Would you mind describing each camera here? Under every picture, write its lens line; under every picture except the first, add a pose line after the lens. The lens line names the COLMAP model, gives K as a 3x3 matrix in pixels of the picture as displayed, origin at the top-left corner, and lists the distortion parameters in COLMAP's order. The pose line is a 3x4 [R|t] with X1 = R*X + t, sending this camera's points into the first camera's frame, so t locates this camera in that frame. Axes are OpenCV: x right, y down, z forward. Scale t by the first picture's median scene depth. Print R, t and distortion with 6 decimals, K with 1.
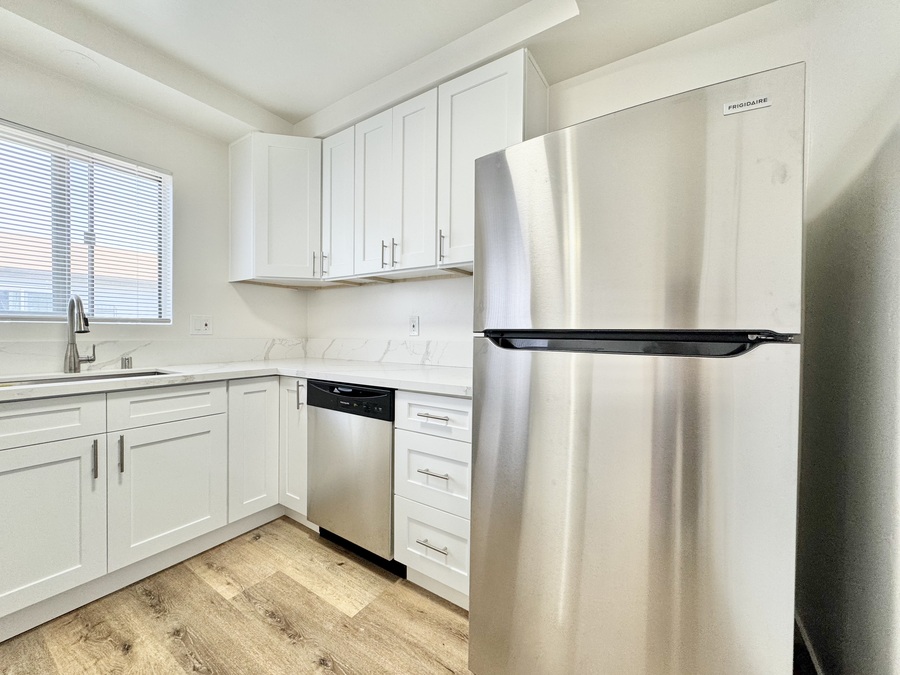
lens RADIAL K [[358.1, 0, 450.0], [0, 358.1, 337.5], [0, 0, 1]] dist [-0.002534, -0.000342]
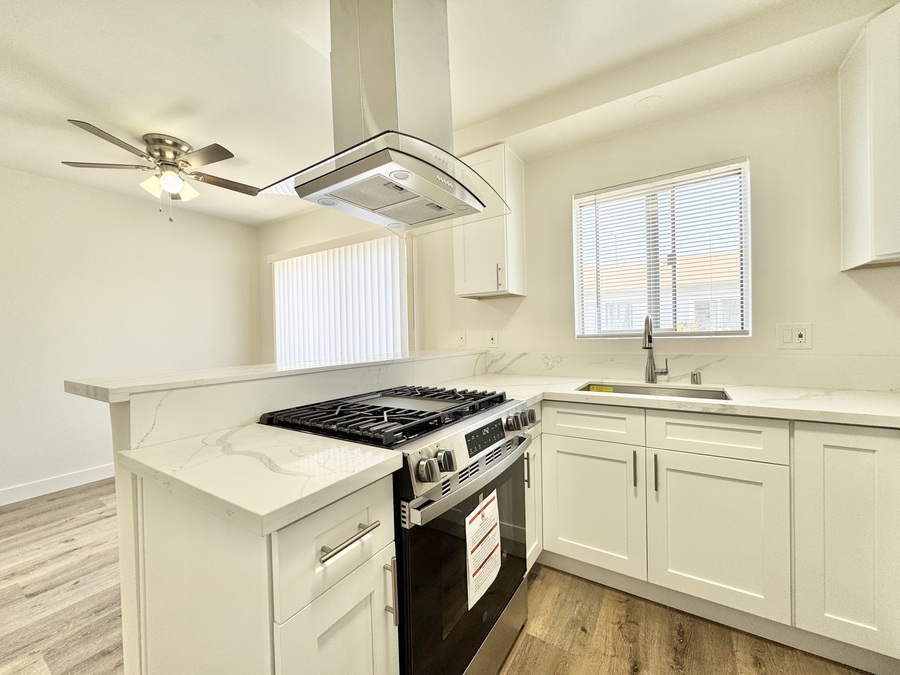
lens RADIAL K [[358.1, 0, 450.0], [0, 358.1, 337.5], [0, 0, 1]] dist [-0.002534, -0.000342]
pose [[0.009815, 0.000851, -0.999951, 0.068589], [0.005683, 0.999983, 0.000906, -0.048590], [0.999936, -0.005692, 0.009810, 0.342966]]
